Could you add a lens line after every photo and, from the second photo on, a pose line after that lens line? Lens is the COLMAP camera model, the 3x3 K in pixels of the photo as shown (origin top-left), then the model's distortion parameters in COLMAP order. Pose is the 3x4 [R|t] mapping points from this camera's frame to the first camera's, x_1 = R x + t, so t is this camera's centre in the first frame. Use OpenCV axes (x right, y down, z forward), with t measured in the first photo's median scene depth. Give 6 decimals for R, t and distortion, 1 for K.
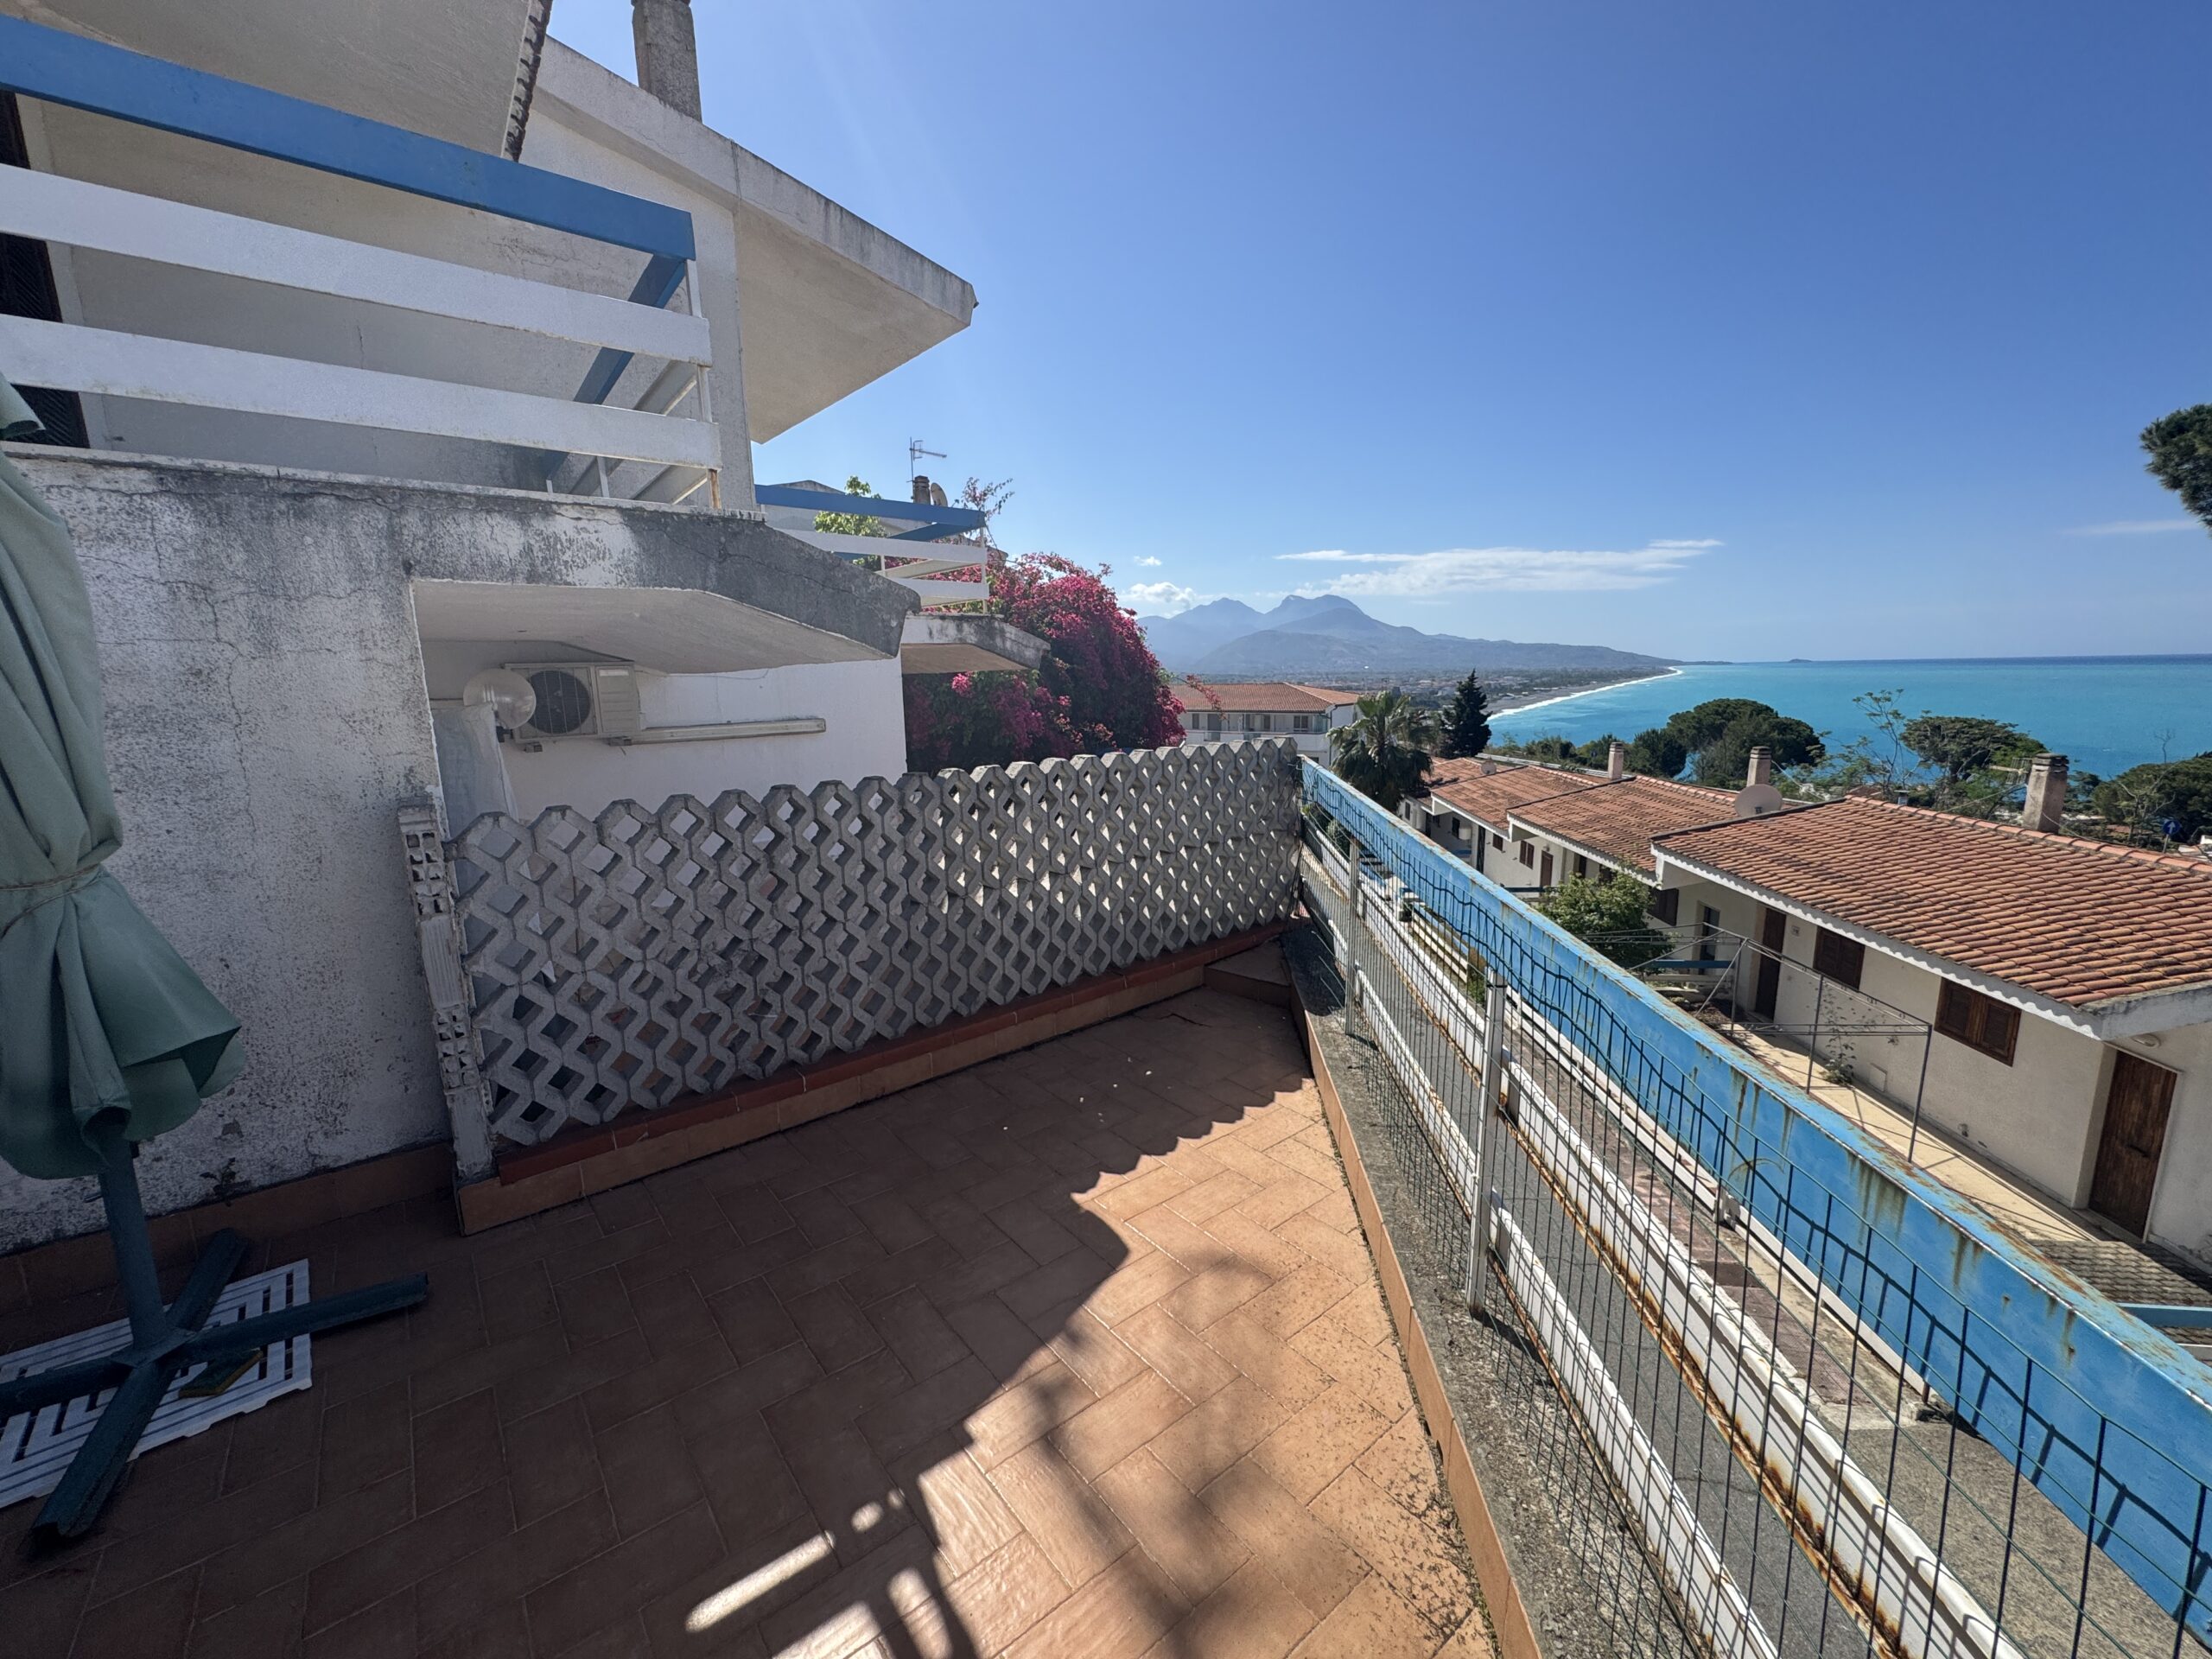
lens RADIAL K [[883.7, 0, 1101.7], [0, 883.7, 831.6], [0, 0, 1]] dist [-0.003091, 0.000042]
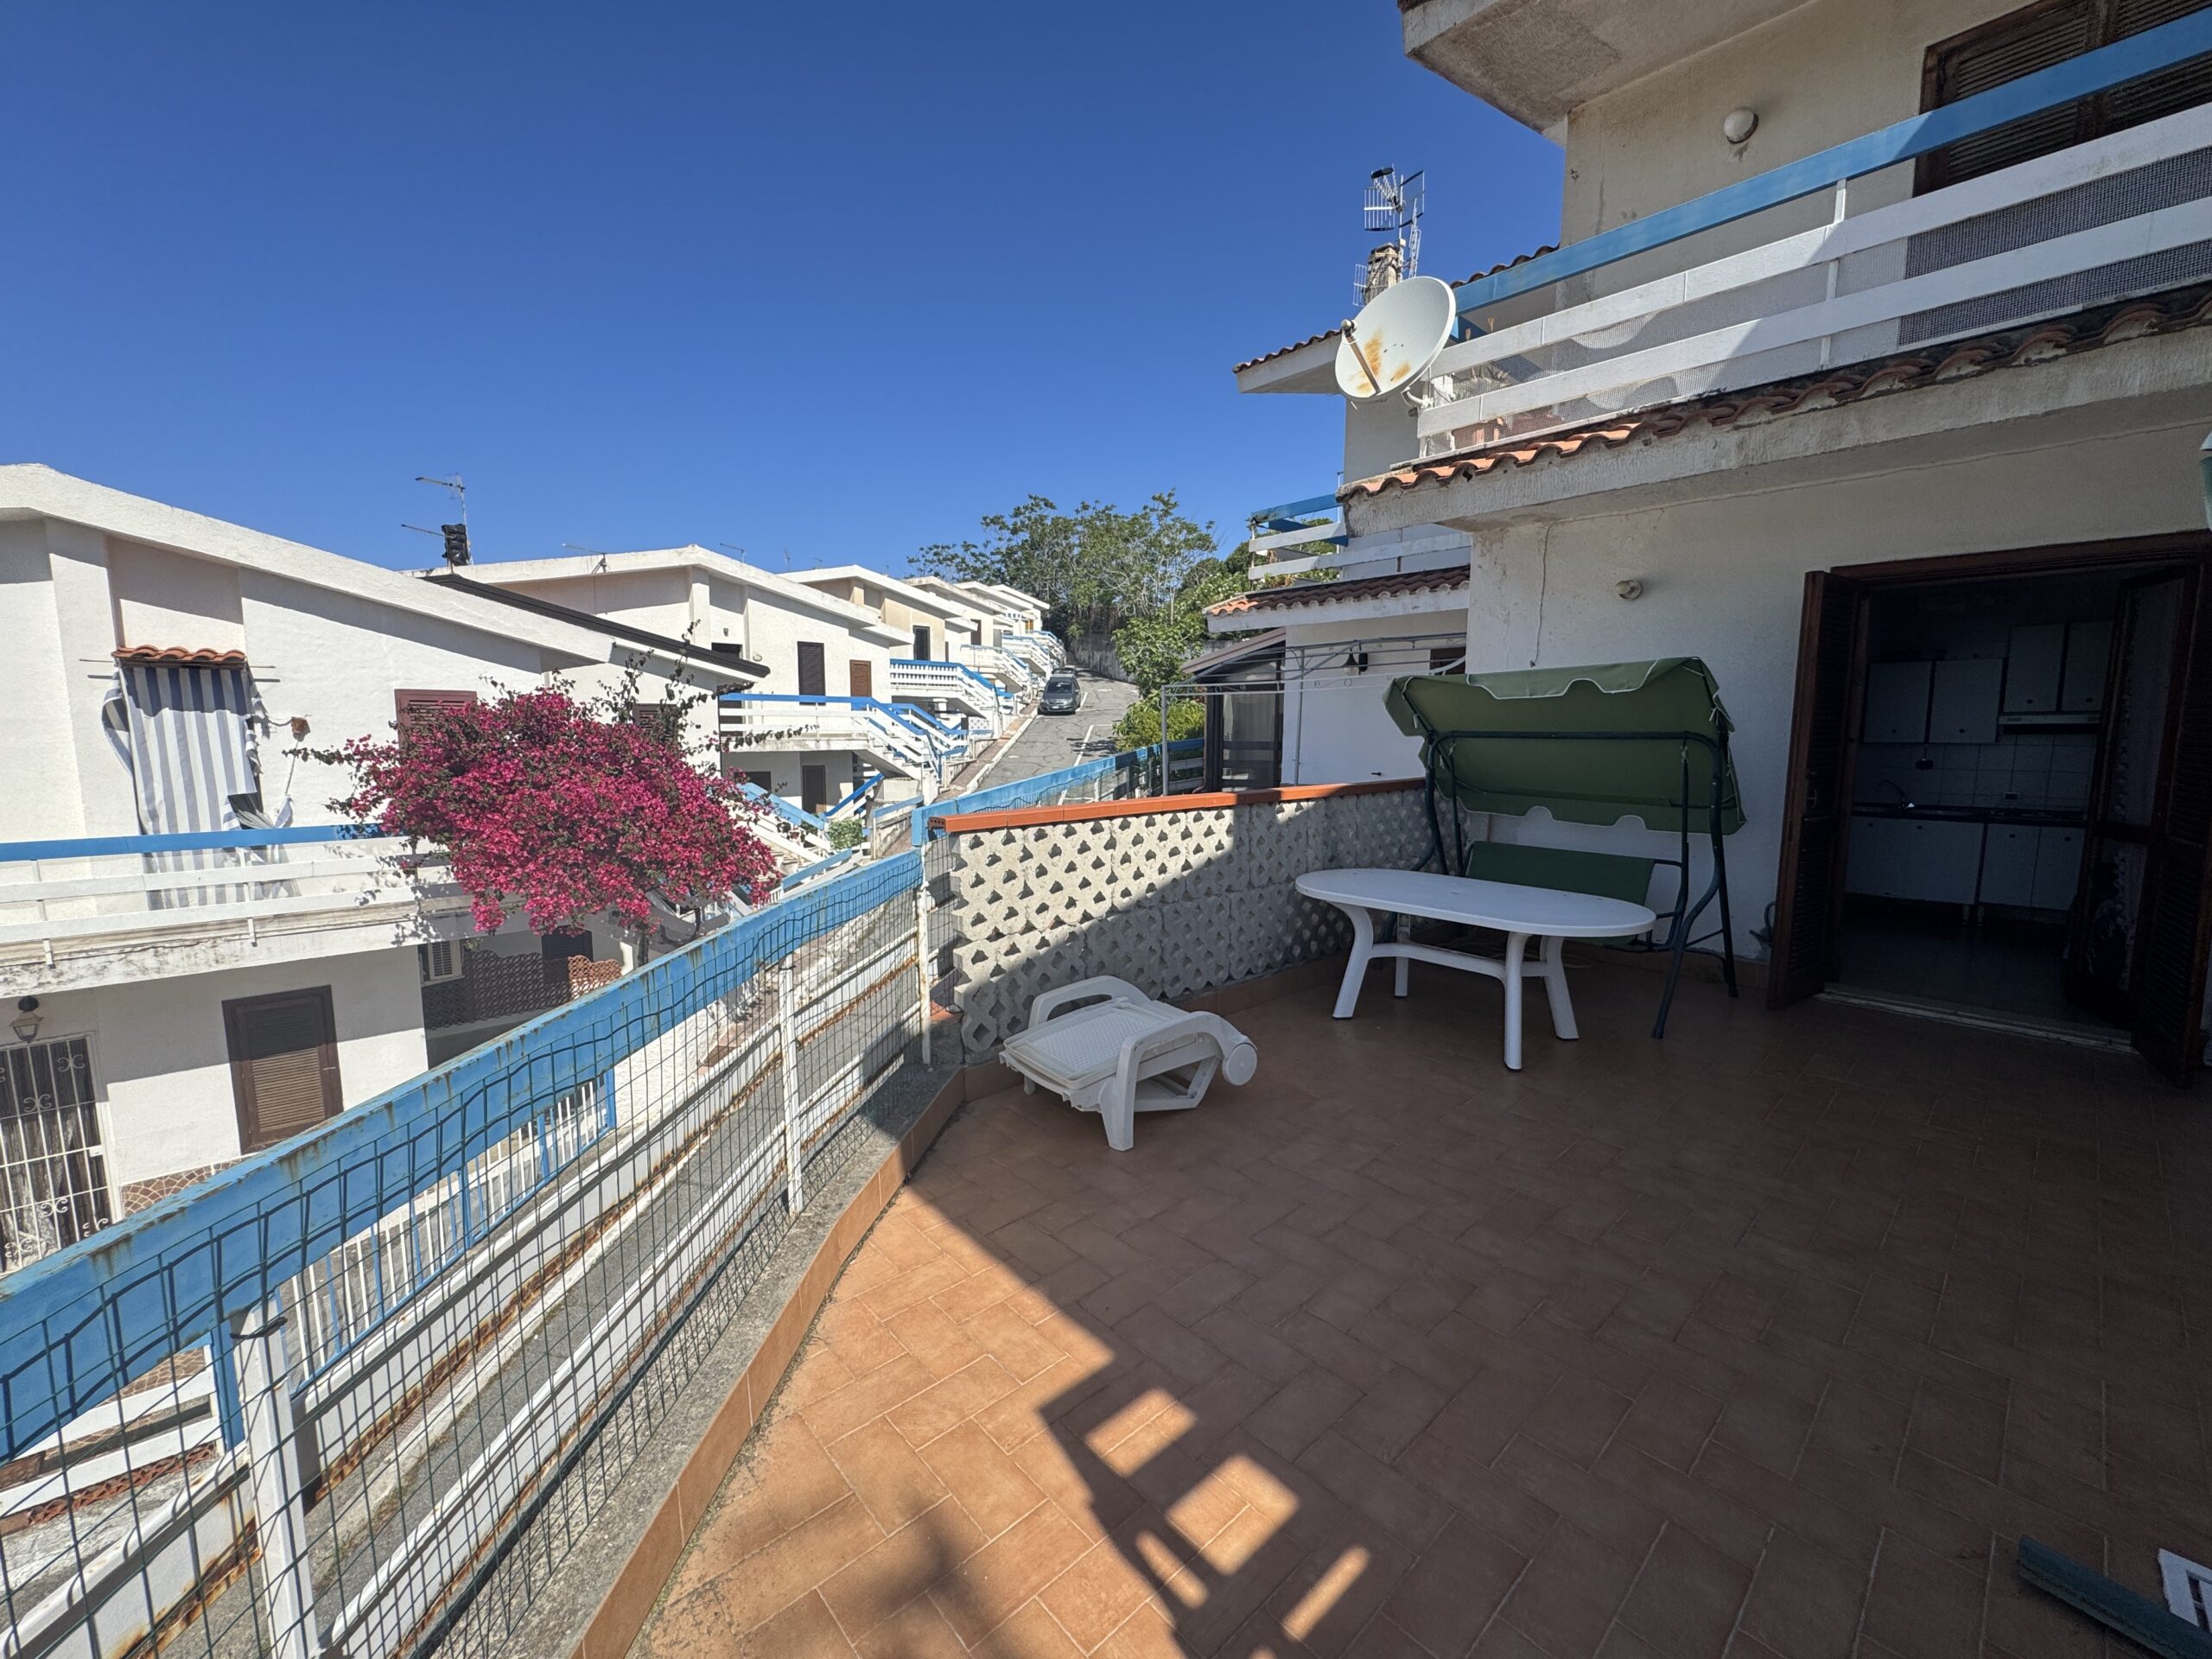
lens RADIAL K [[883.7, 0, 1101.7], [0, 883.7, 831.6], [0, 0, 1]] dist [-0.003091, 0.000042]
pose [[-0.998475, 0.025637, -0.048886, -0.007422], [0.010192, 0.956002, 0.293184, -0.031352], [0.054251, 0.292239, -0.954805, 0.160945]]
